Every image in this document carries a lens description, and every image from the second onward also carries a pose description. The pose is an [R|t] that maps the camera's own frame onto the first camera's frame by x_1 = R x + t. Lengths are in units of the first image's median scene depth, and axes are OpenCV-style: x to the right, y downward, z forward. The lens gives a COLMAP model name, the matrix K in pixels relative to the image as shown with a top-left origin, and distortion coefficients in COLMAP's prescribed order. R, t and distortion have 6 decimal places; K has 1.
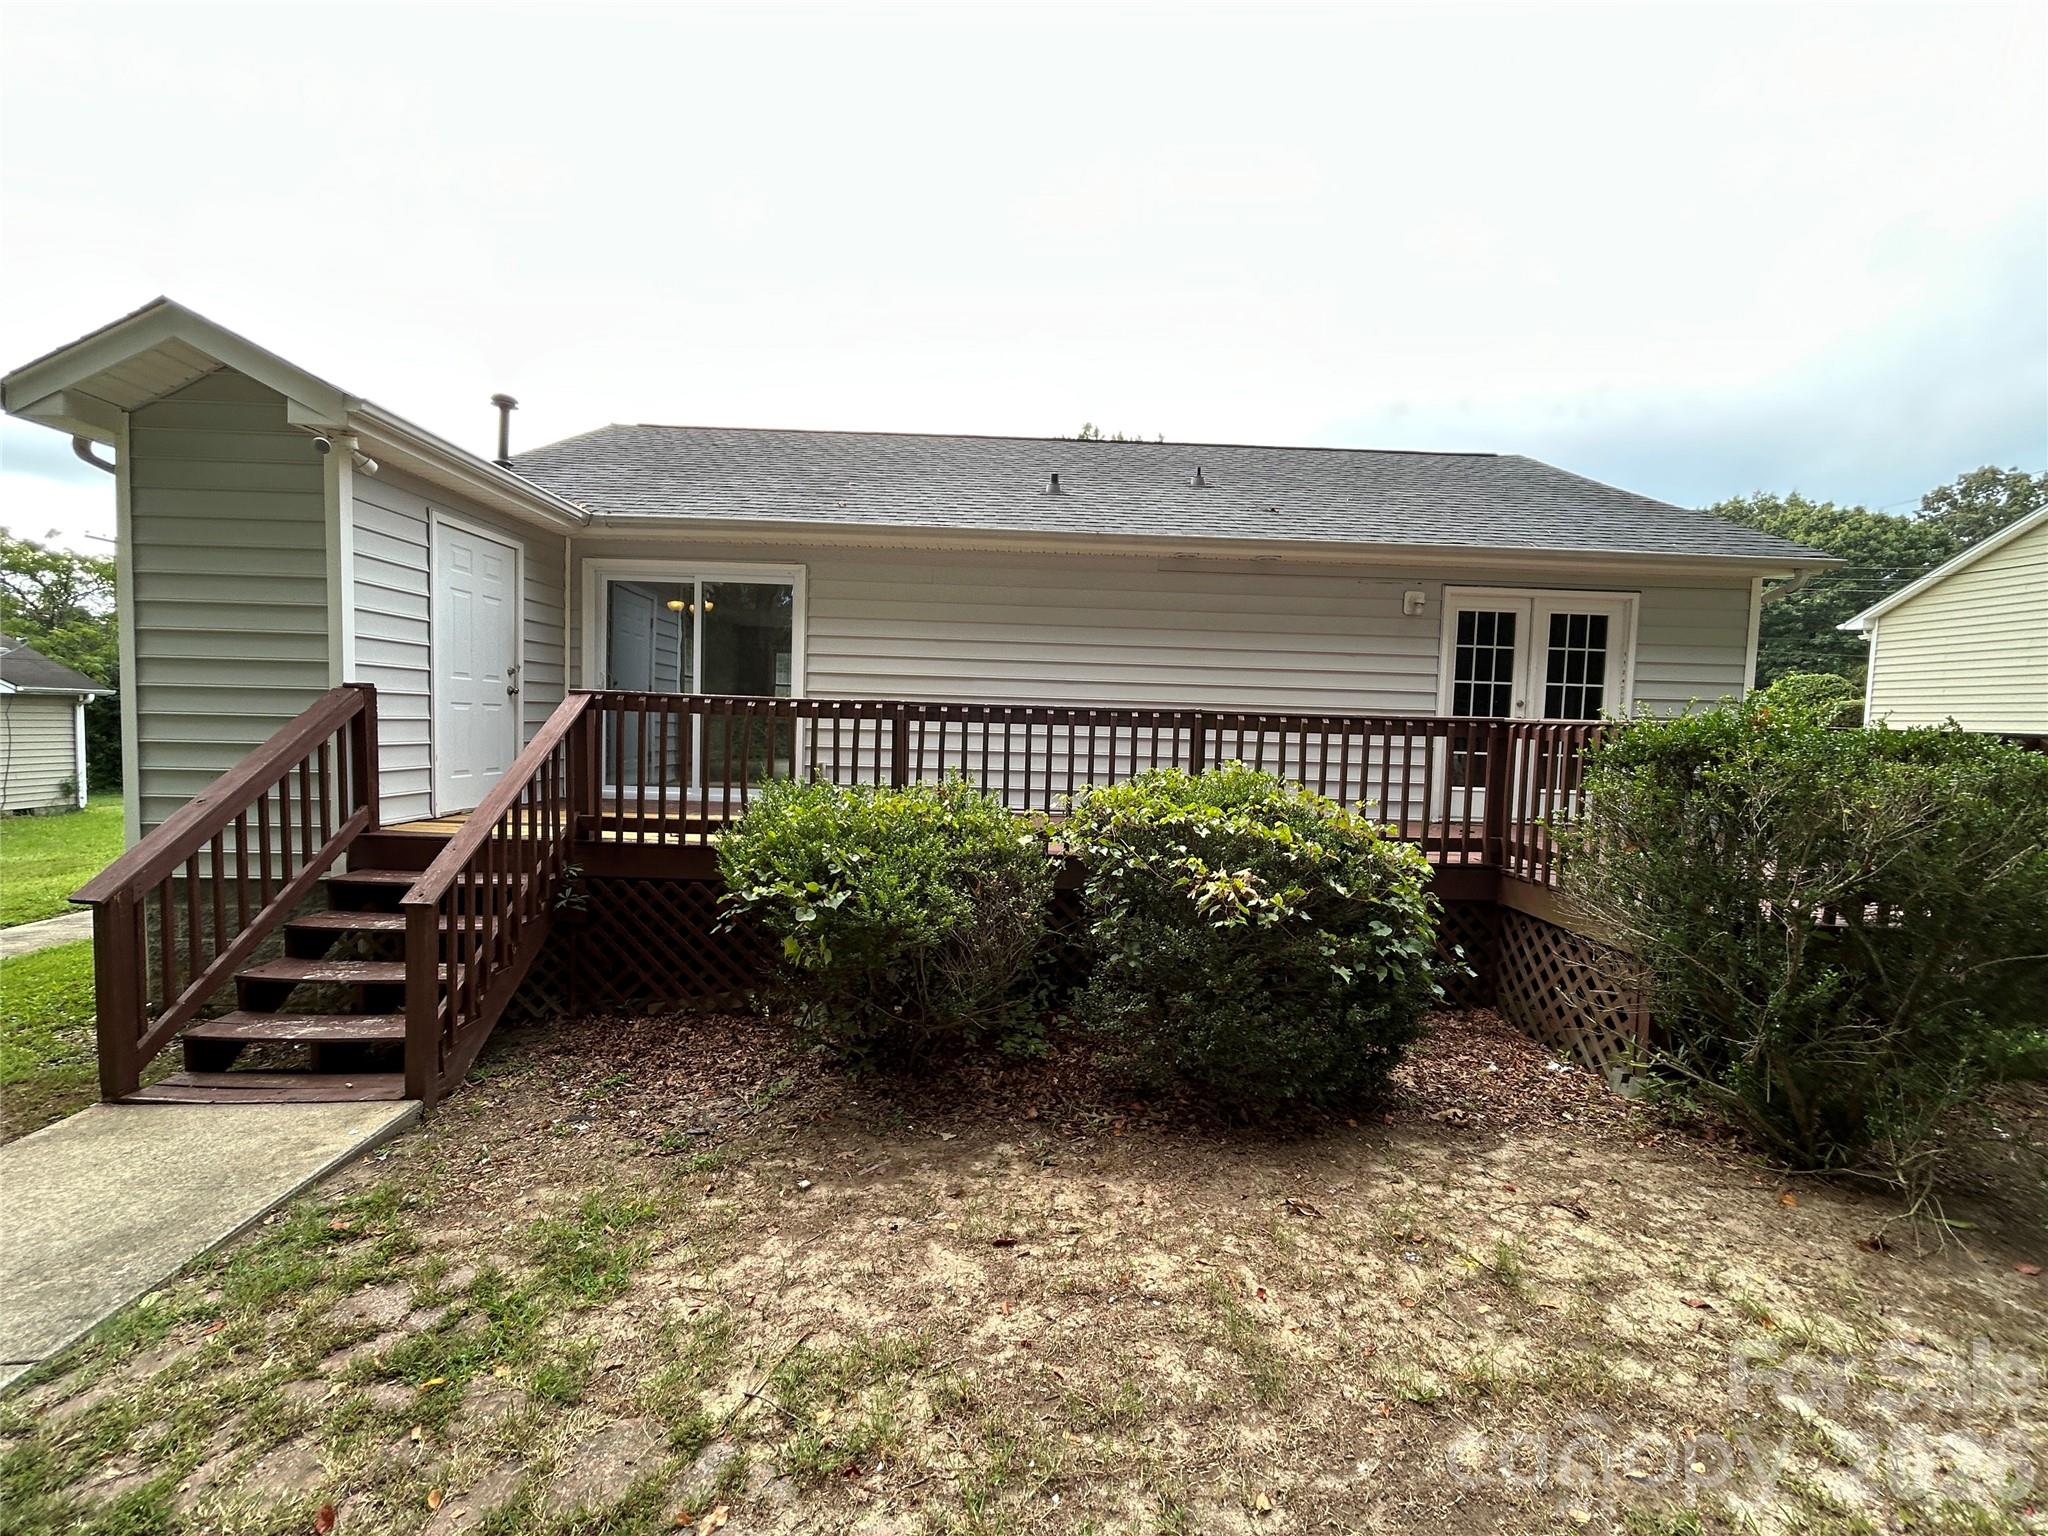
lens RADIAL K [[834.8, 0, 1014.2], [0, 834.8, 767.6], [0, 0, 1]] dist [-0.000775, 0.000010]
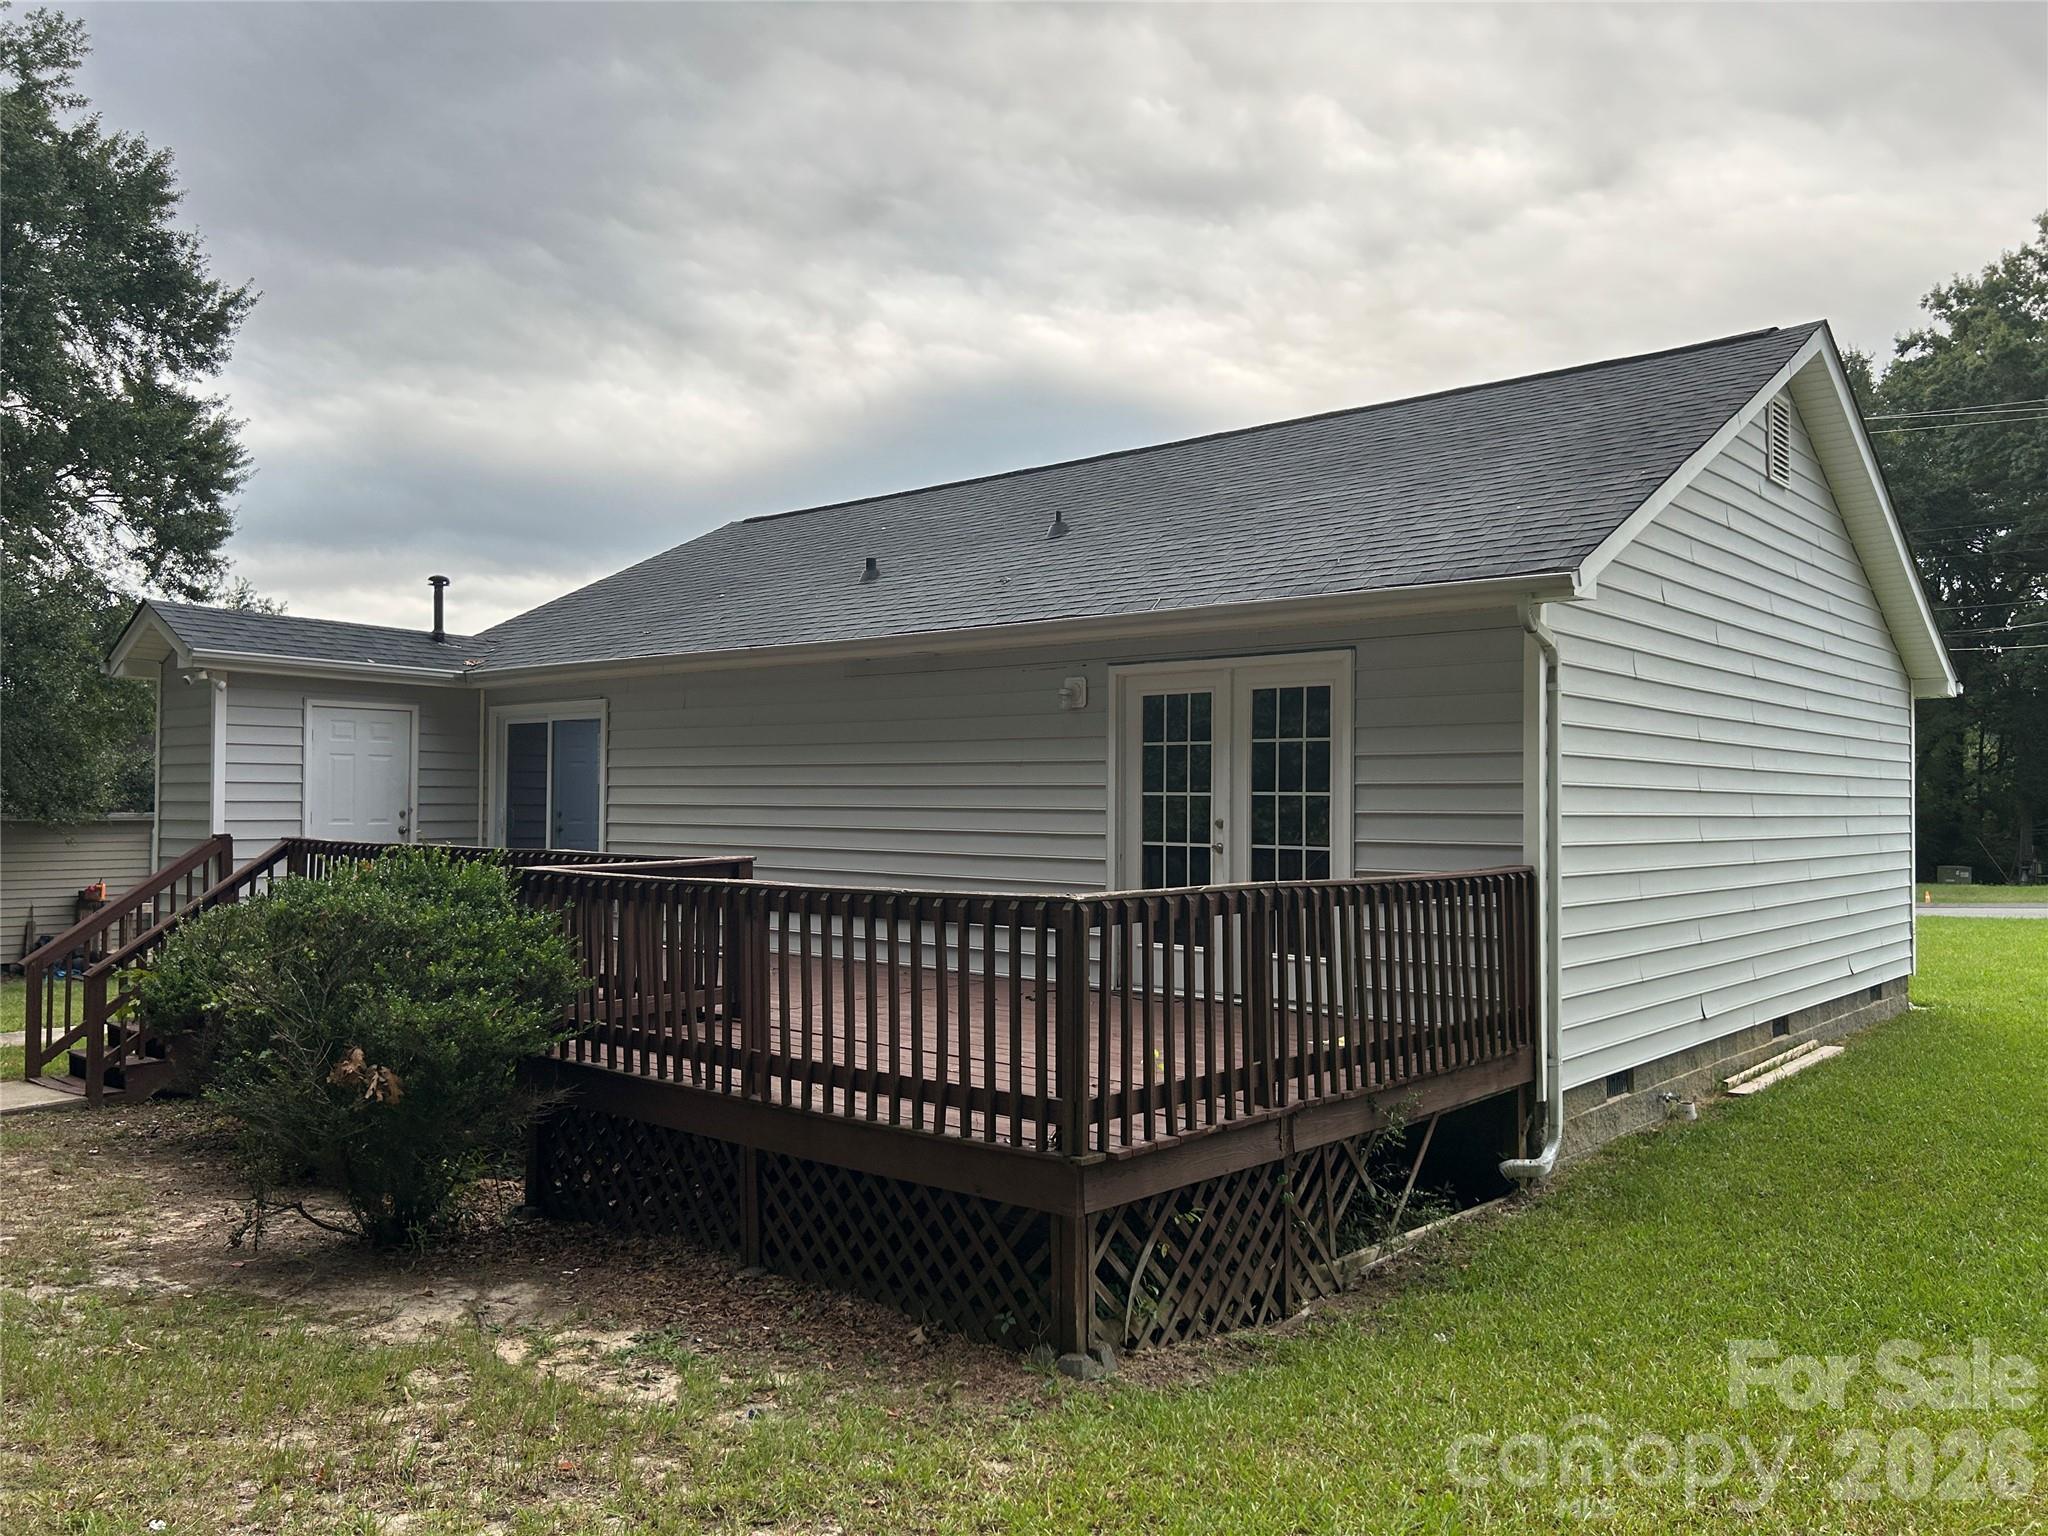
lens RADIAL K [[1539.4, 0, 1024.0], [0, 1539.4, 768.0], [0, 0, 1]] dist [0.066160, -0.078500]
pose [[0.752194, -0.040769, -0.657679, 1.326554], [-0.019755, 0.996240, -0.084350, -0.011347], [0.658646, 0.076440, 0.748560, -0.058042]]
